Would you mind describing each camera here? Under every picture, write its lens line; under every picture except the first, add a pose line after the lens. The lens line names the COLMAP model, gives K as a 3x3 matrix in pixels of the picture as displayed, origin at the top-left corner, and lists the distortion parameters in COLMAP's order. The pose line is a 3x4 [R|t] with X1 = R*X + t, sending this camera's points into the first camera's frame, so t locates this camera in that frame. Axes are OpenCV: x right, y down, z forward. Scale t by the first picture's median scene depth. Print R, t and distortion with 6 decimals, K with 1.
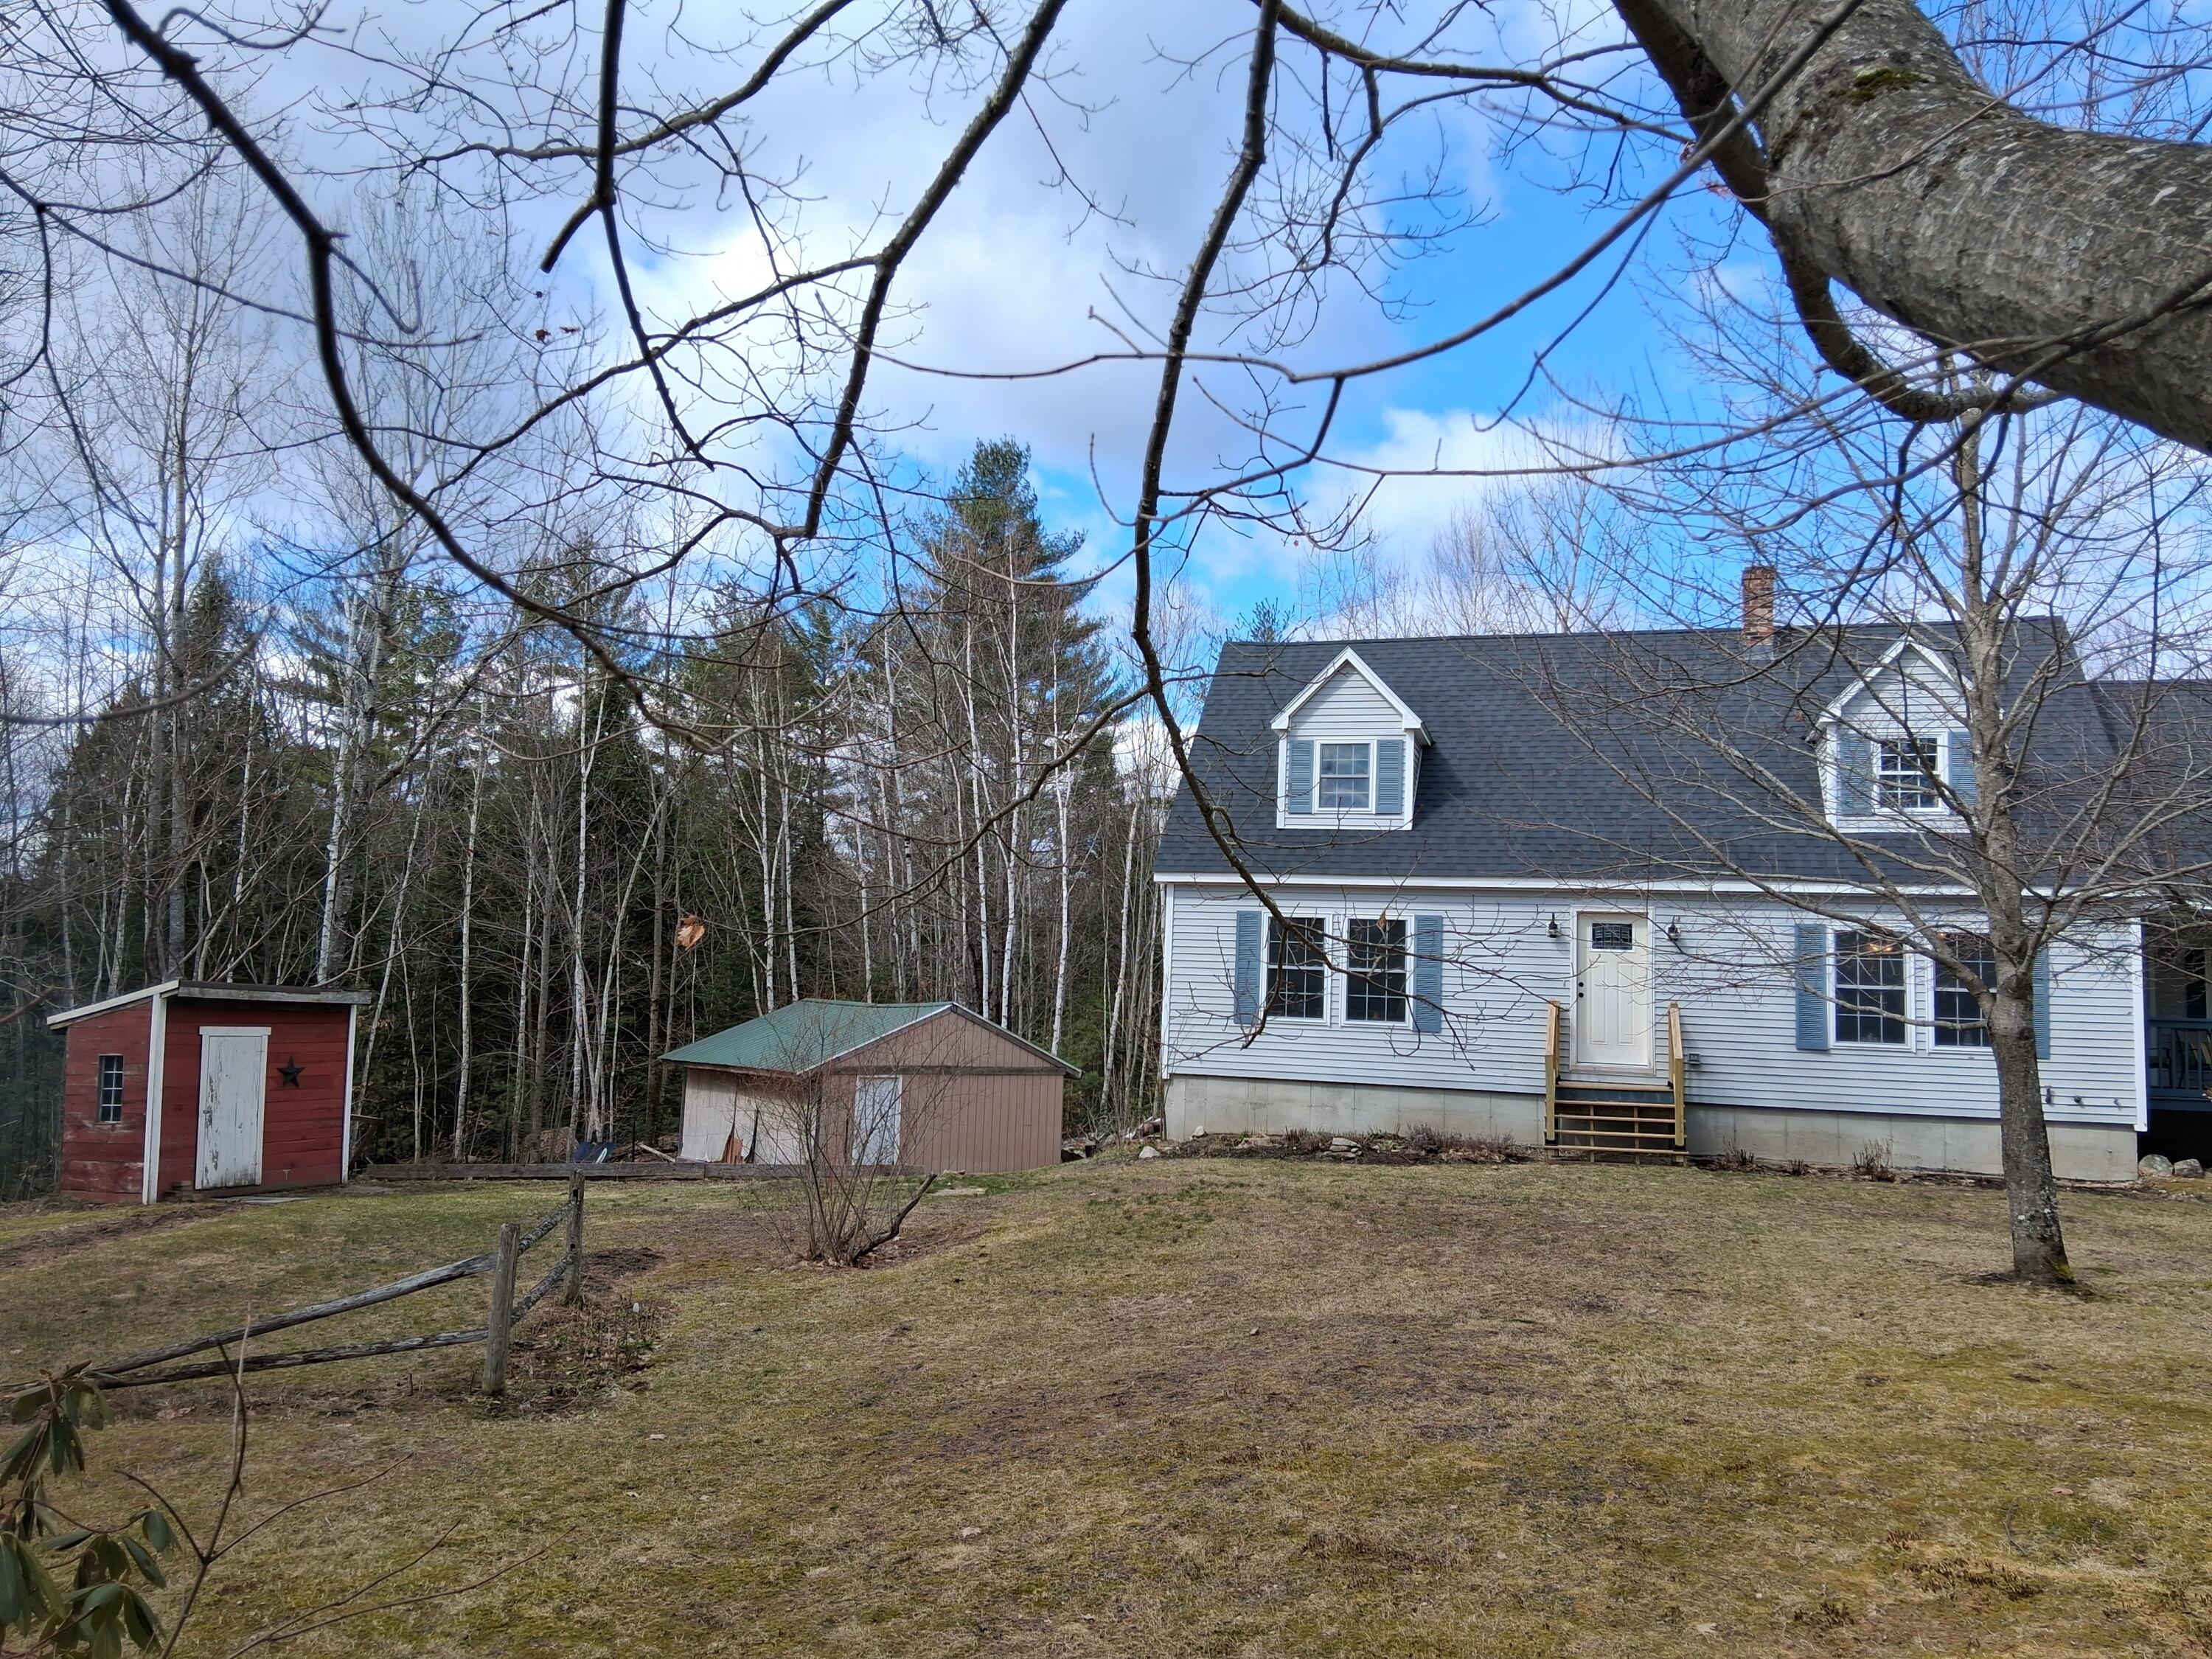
lens RADIAL K [[1679.7, 0, 1105.7], [0, 1679.7, 821.0], [0, 0, 1]] dist [0.126279, -0.222490]
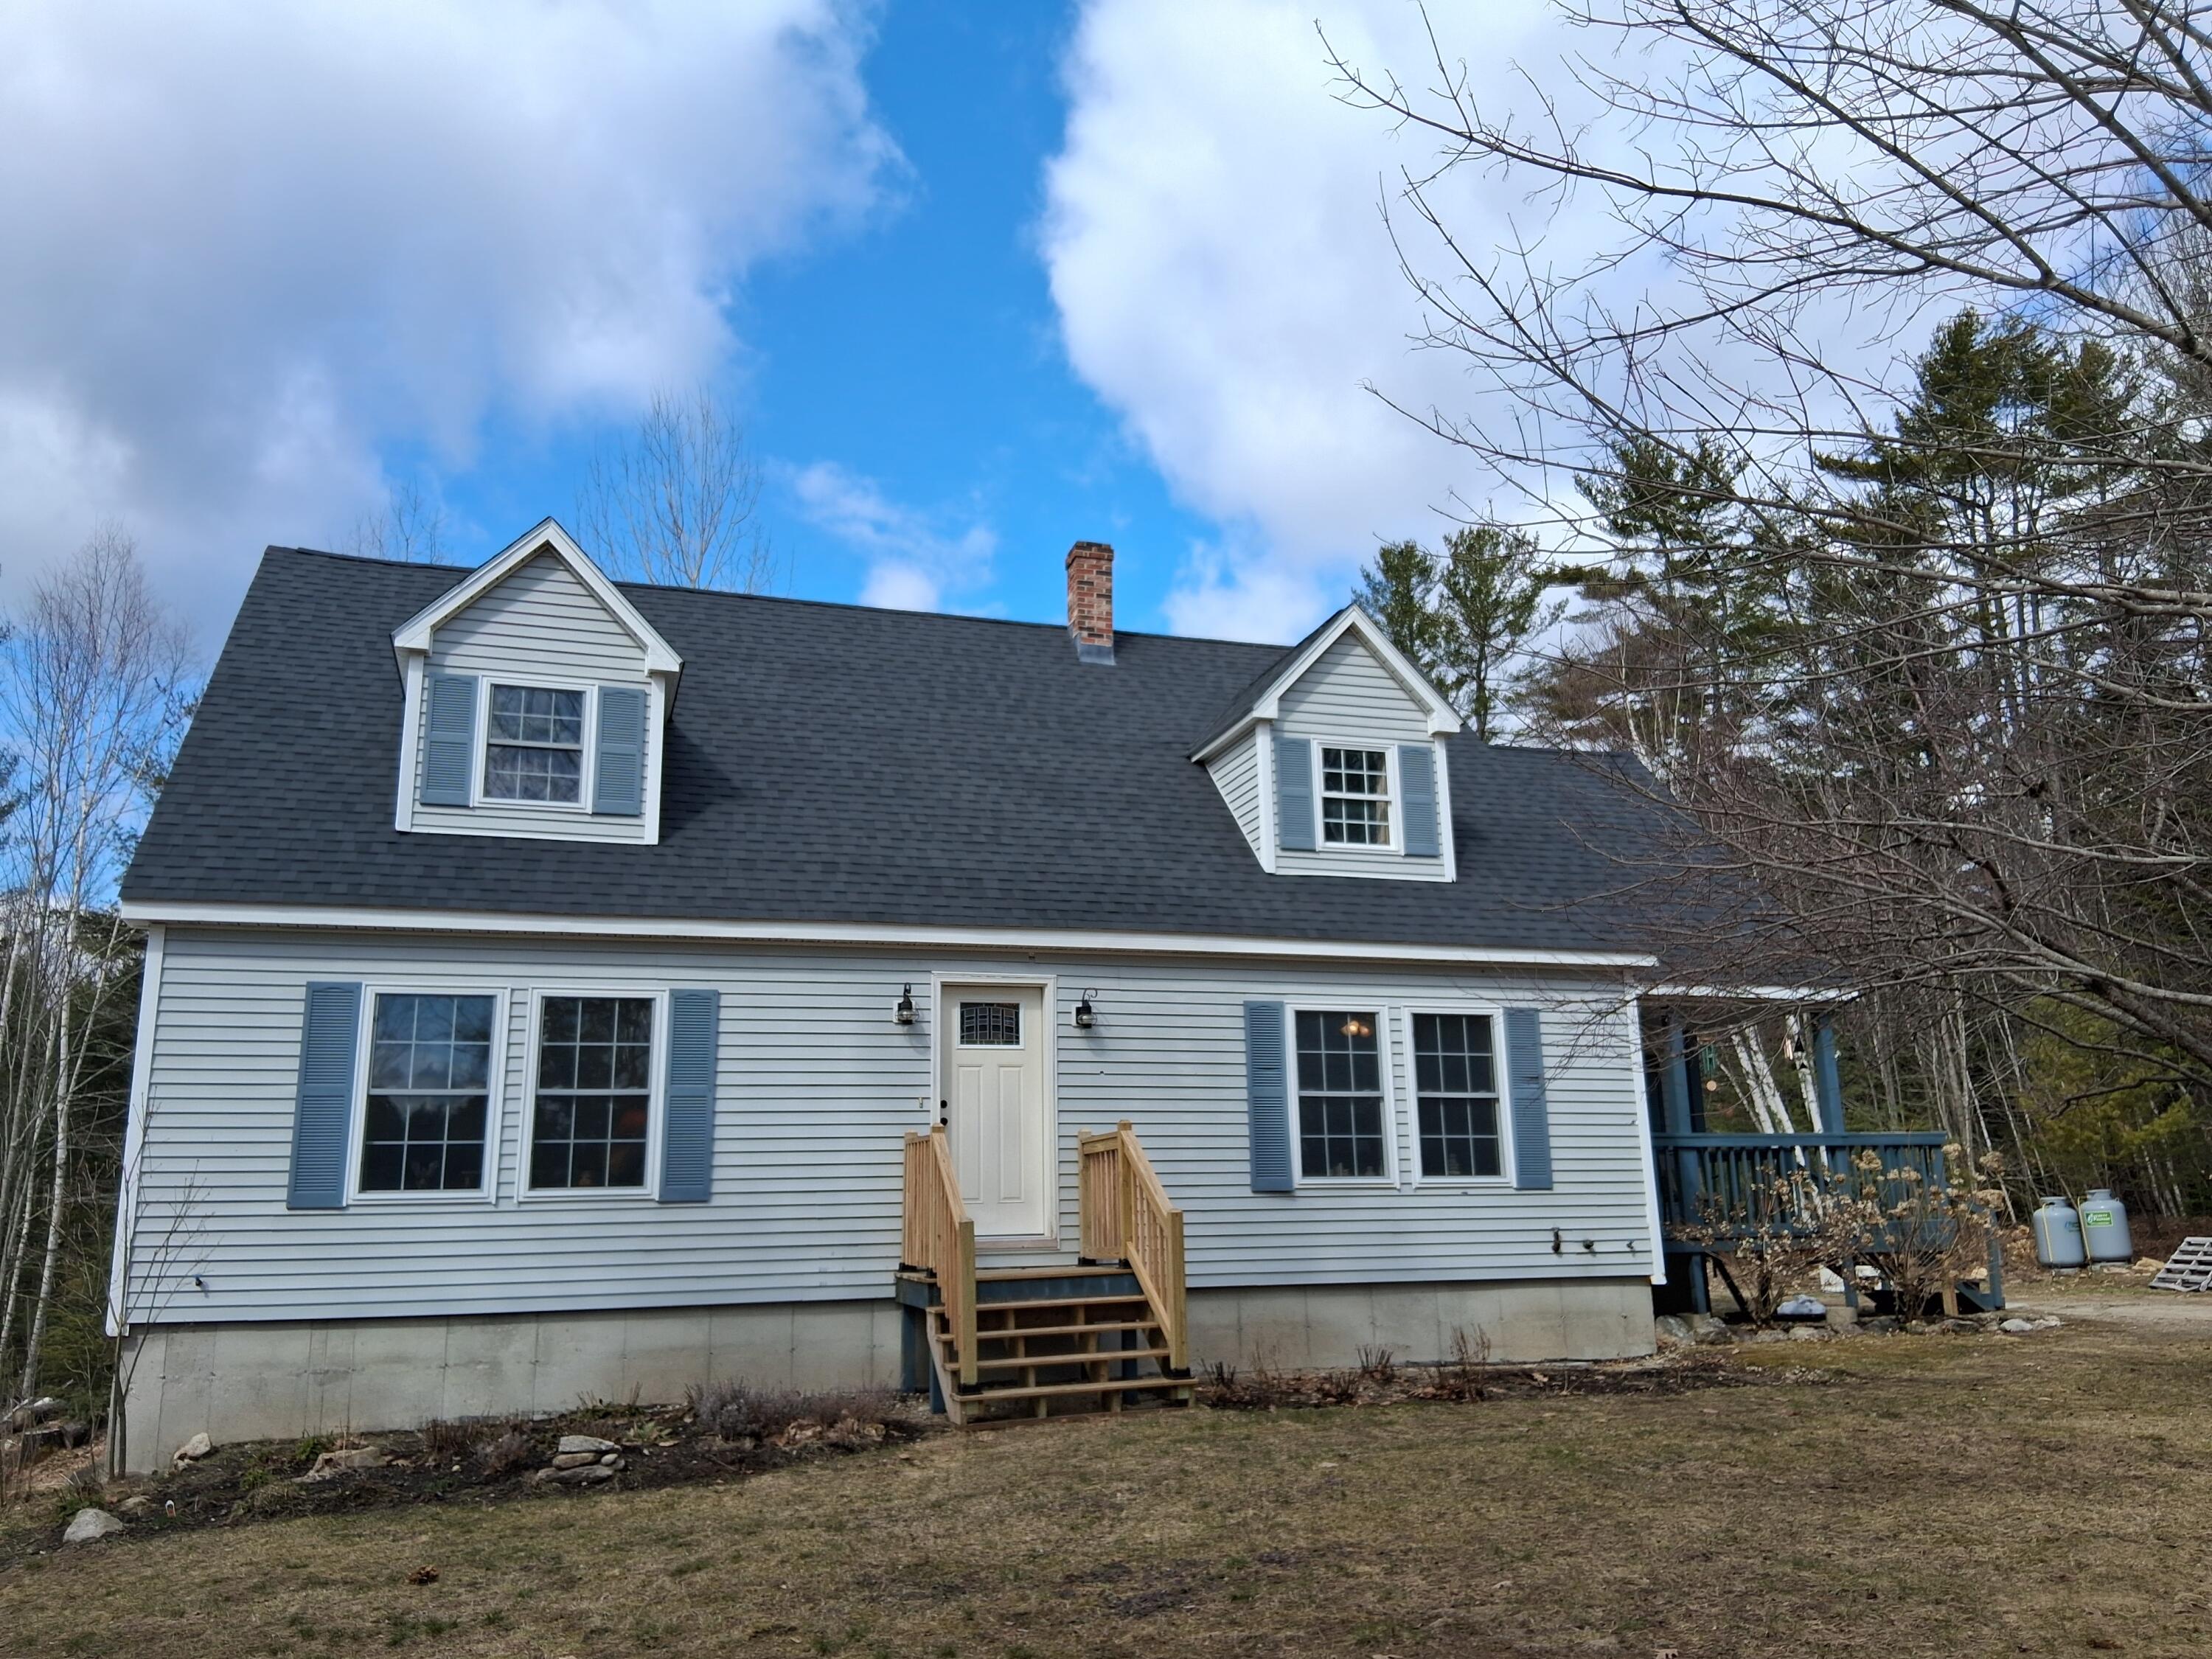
lens RADIAL K [[1679.7, 0, 1105.7], [0, 1679.7, 821.0], [0, 0, 1]] dist [0.126279, -0.222490]
pose [[0.825872, 0.076403, 0.558658, -0.014405], [-0.011122, 0.992792, -0.119334, 0.065722], [-0.563748, 0.092341, 0.820769, 0.455329]]
